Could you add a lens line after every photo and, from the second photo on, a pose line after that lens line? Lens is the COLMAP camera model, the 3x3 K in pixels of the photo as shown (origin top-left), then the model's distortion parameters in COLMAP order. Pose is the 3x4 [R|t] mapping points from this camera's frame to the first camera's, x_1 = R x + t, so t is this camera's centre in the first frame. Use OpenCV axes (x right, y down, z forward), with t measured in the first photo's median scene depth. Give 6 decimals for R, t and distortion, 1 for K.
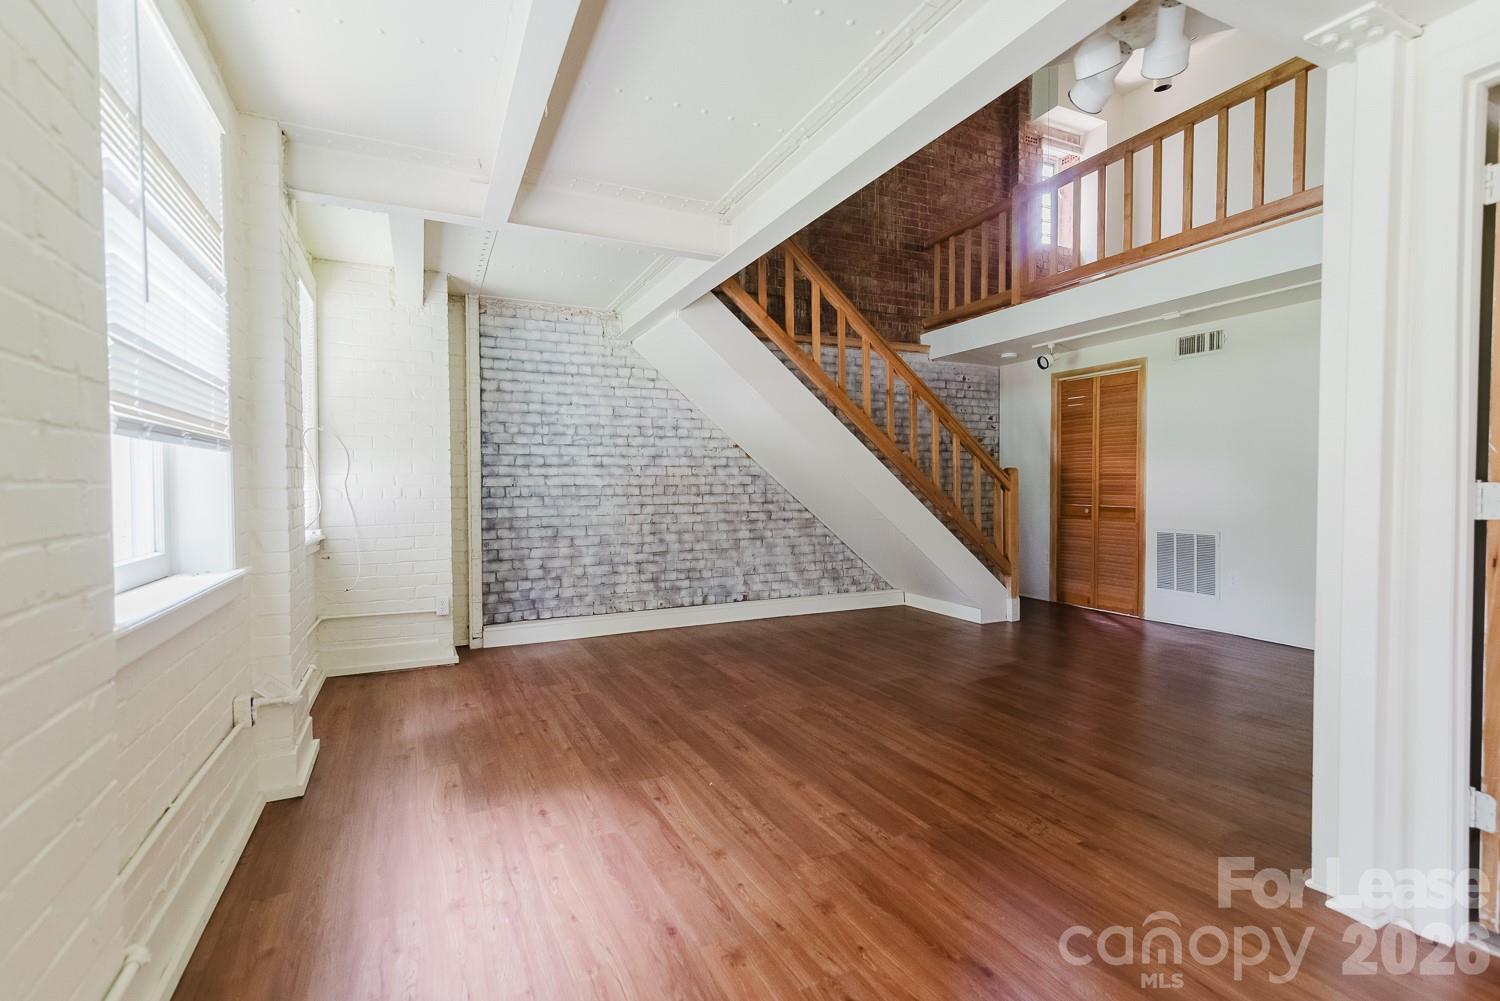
lens RADIAL K [[706.2, 0, 756.5], [0, 706.2, 501.4], [0, 0, 1]] dist [0.019460, -0.000783]
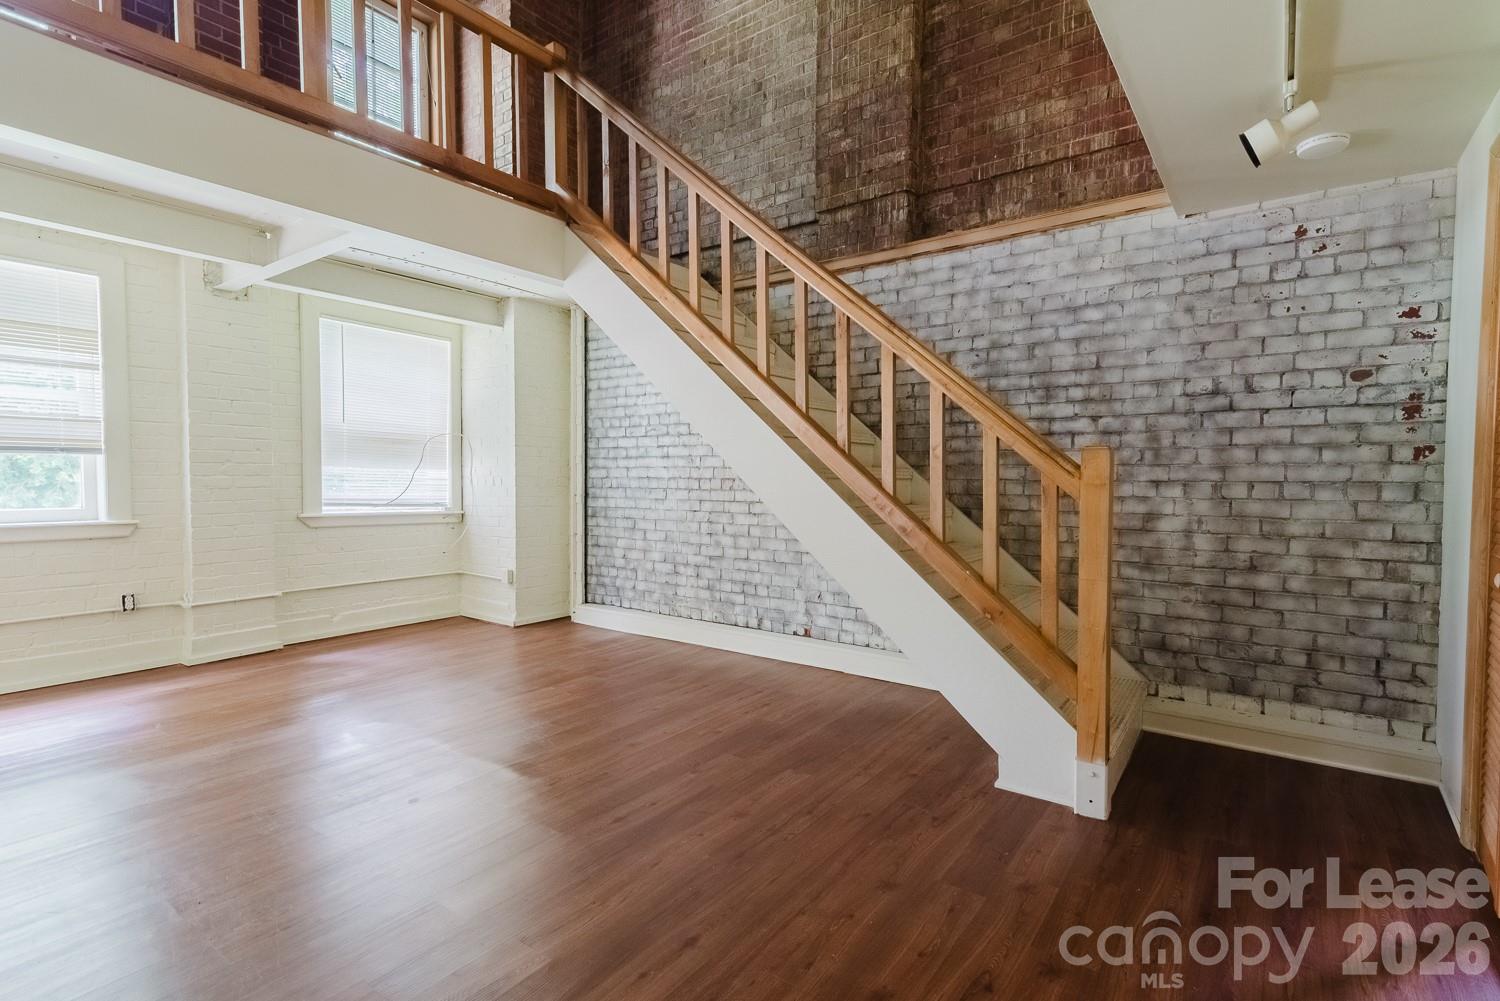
lens RADIAL K [[706.2, 0, 756.5], [0, 706.2, 501.4], [0, 0, 1]] dist [0.019460, -0.000783]
pose [[0.470363, 0.039770, -0.881577, 0.653730], [-0.030696, 0.999117, 0.028694, -0.021641], [0.881939, 0.013564, 0.471168, 0.654234]]
